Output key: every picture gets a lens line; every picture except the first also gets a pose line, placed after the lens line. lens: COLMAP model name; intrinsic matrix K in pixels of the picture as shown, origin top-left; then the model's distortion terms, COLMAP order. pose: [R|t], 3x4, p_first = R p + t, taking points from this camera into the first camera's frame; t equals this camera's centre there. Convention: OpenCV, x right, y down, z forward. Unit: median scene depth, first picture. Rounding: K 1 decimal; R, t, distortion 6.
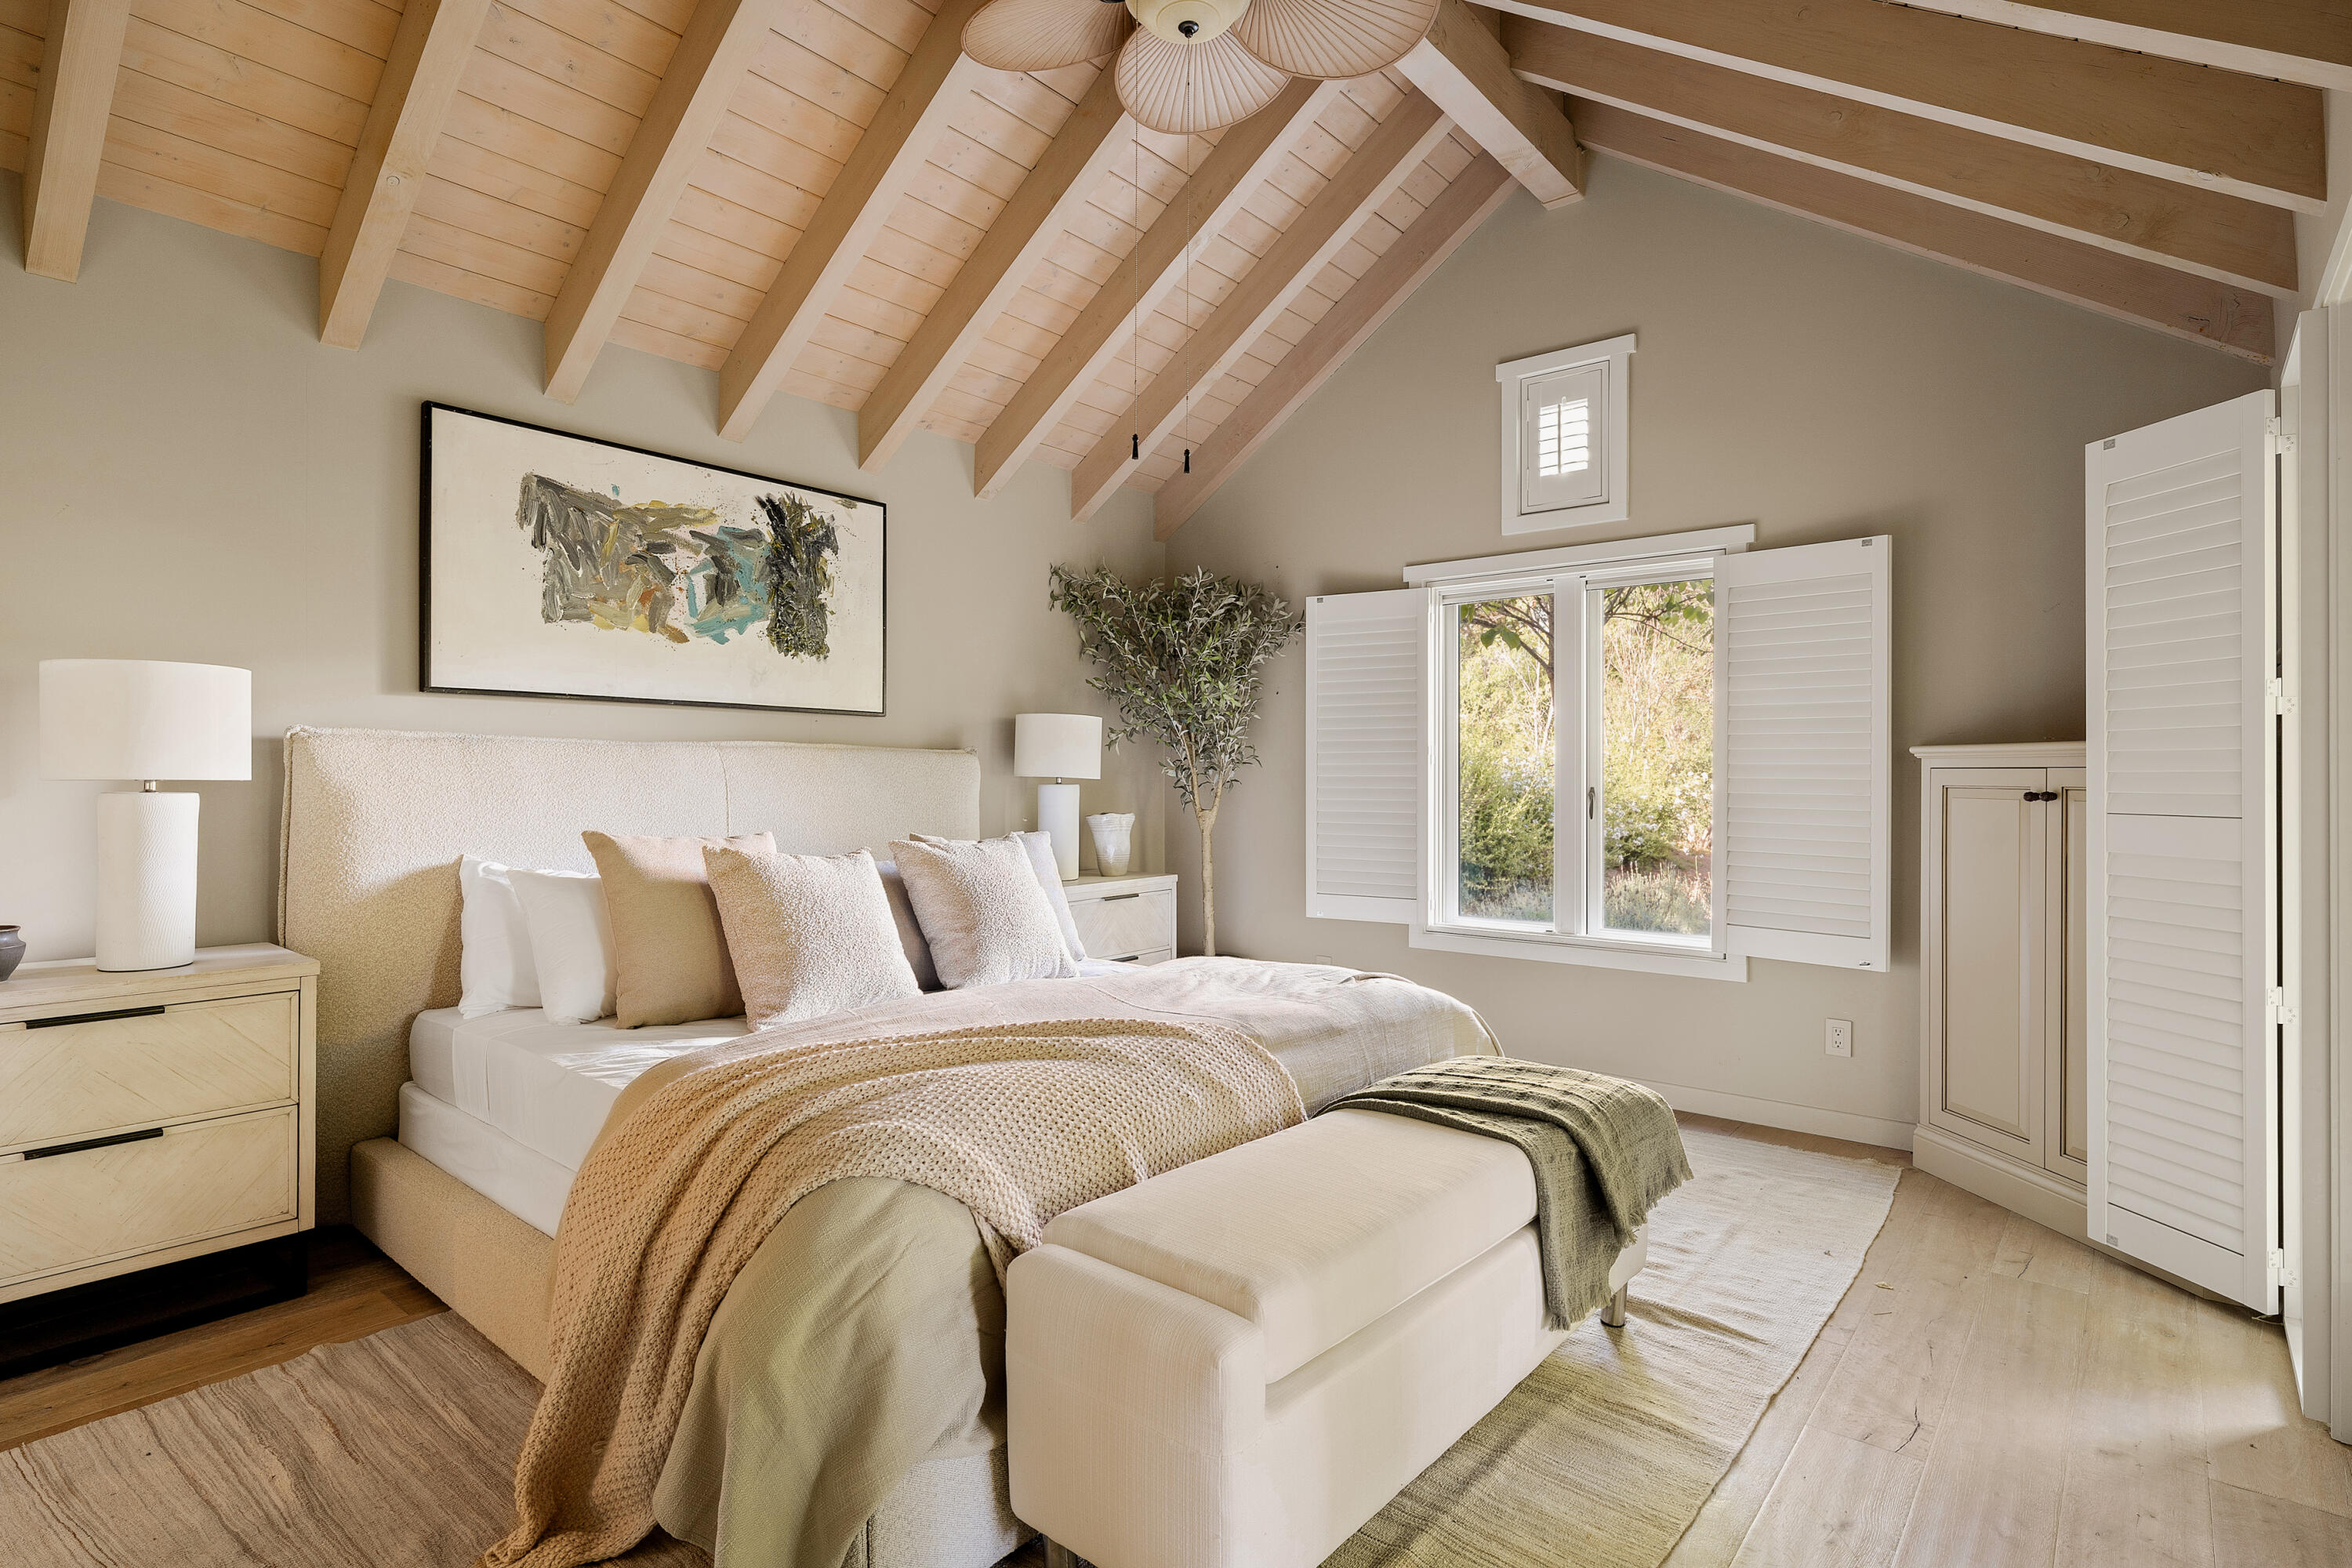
lens RADIAL K [[1178.4, 0, 1176.0], [0, 1178.4, 784.0], [0, 0, 1]] dist [-0.000547, -0.000857]
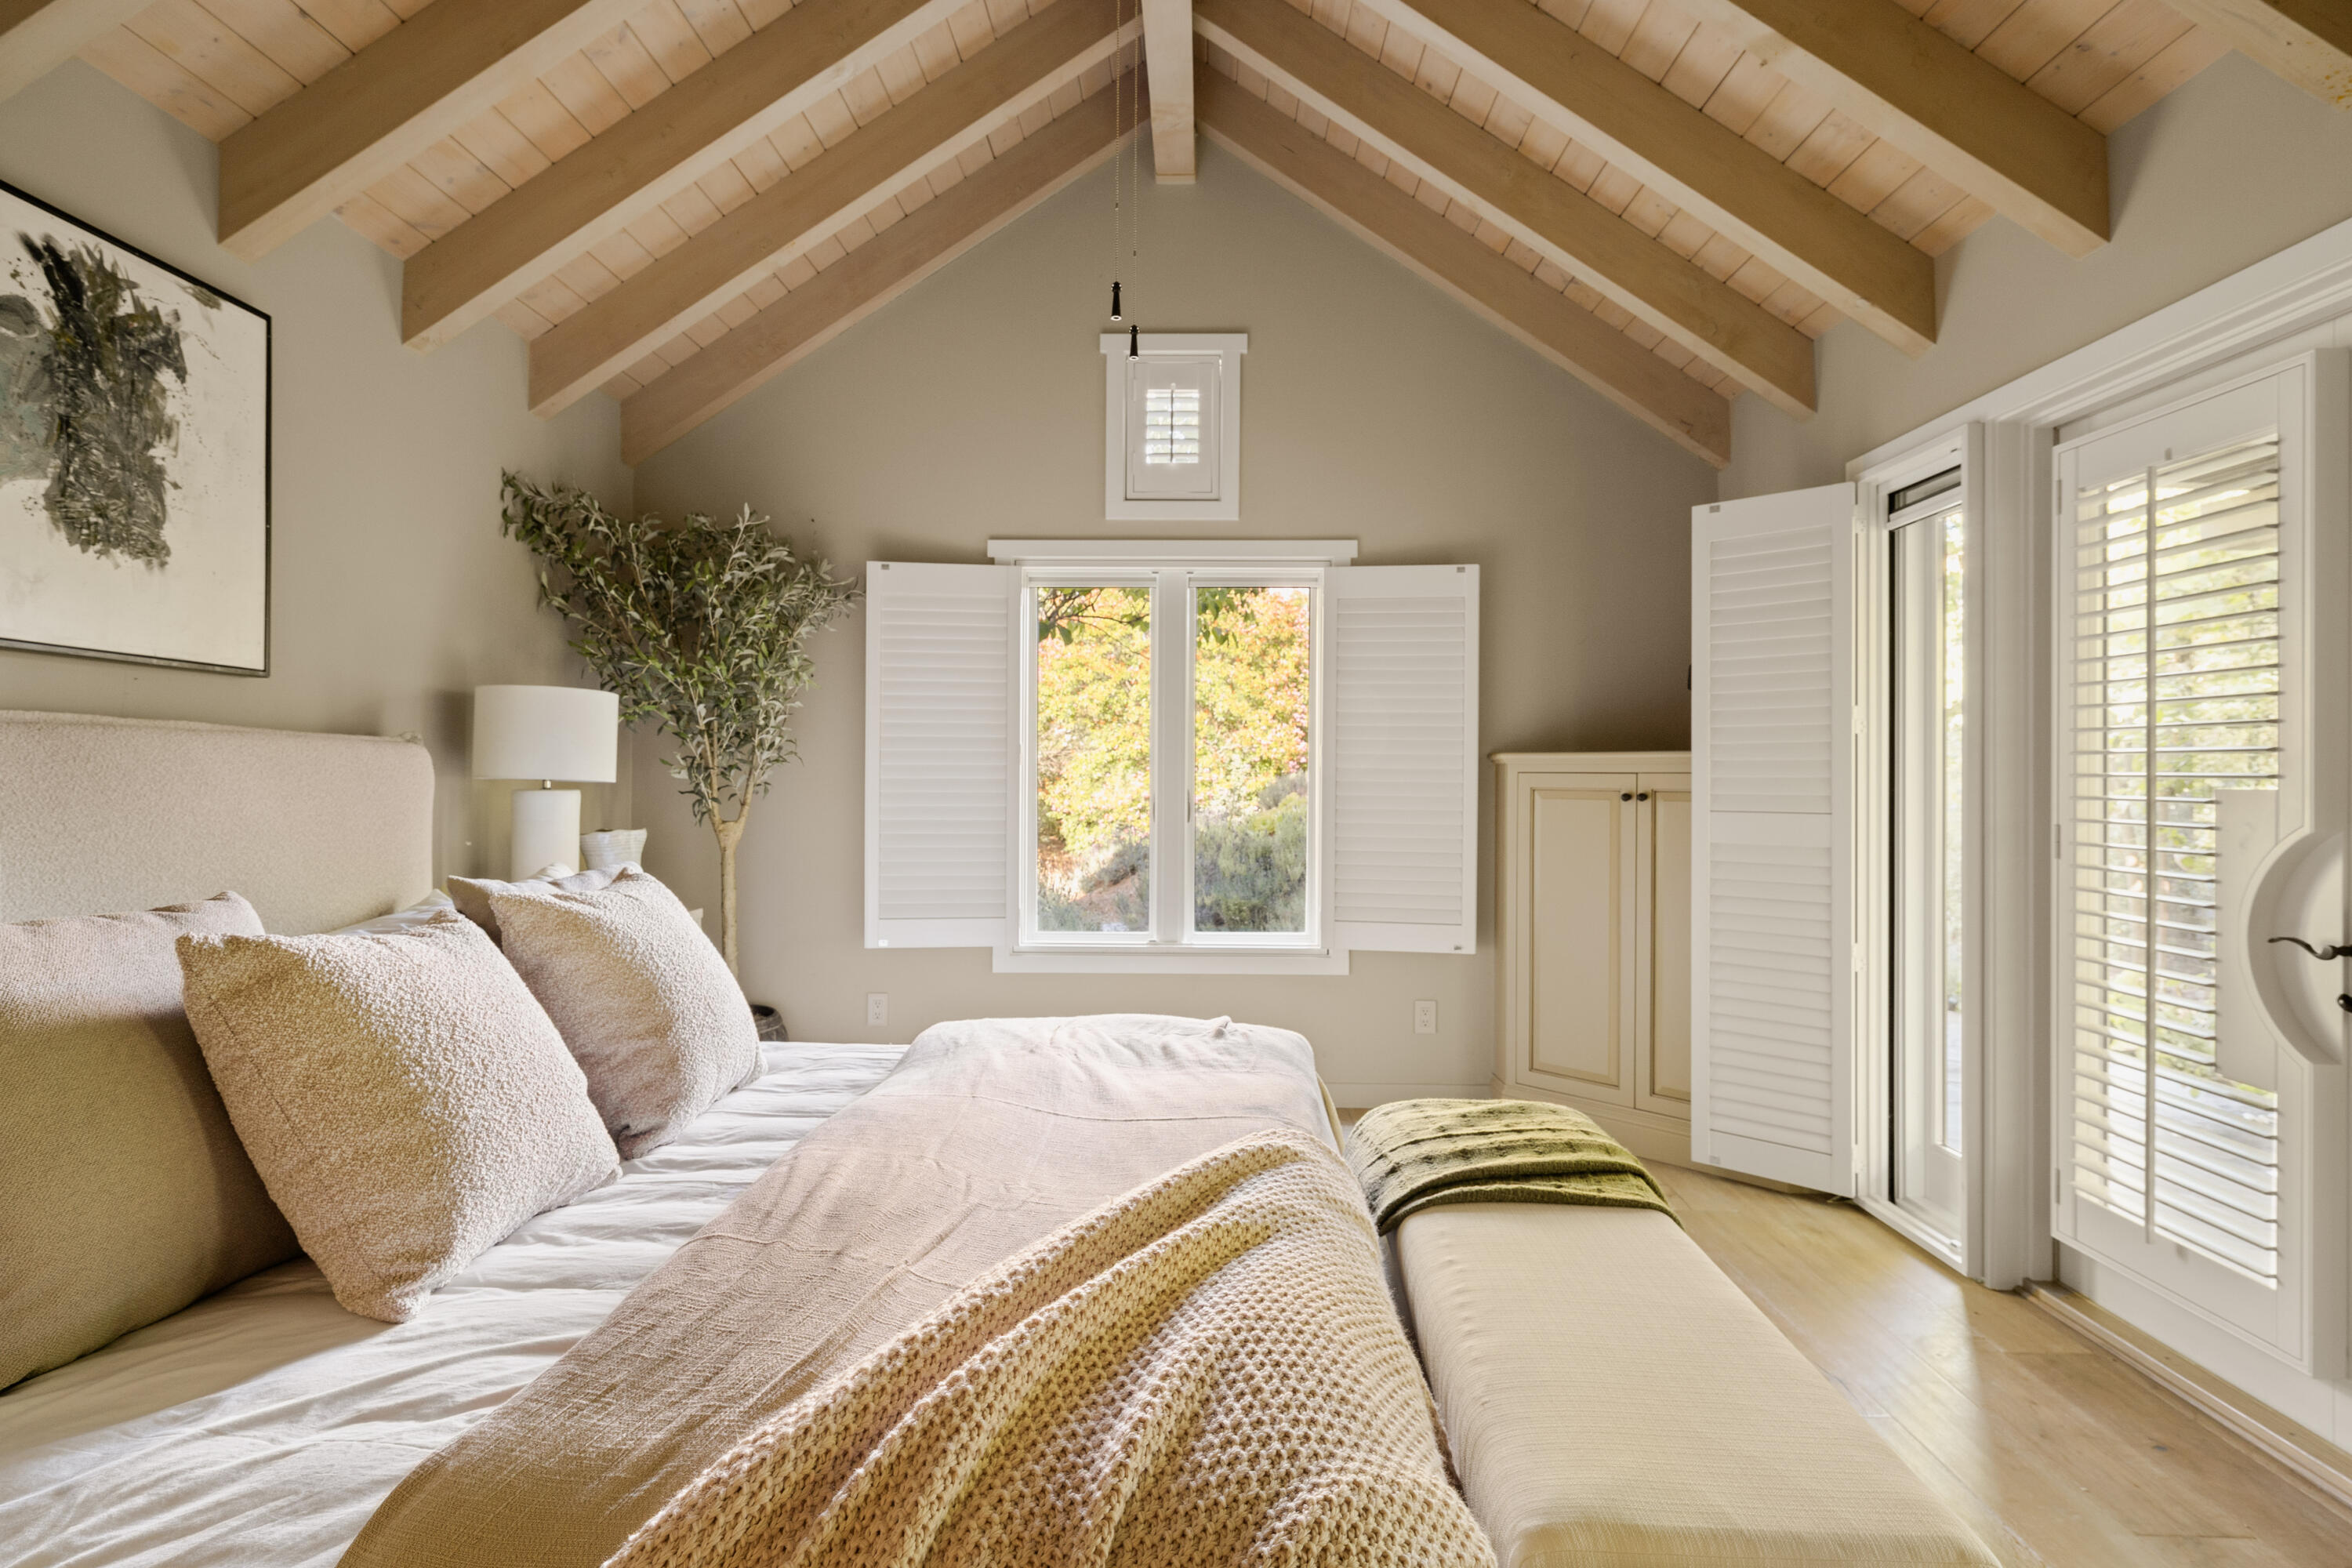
lens RADIAL K [[1140.2, 0, 1174.4], [0, 1140.2, 778.6], [0, 0, 1]] dist [0.003369, -0.001333]
pose [[0.782710, -0.000095, 0.622387, -0.258841], [0.001959, 0.999995, -0.002312, -0.004725], [-0.622384, 0.003029, 0.782706, 0.284585]]
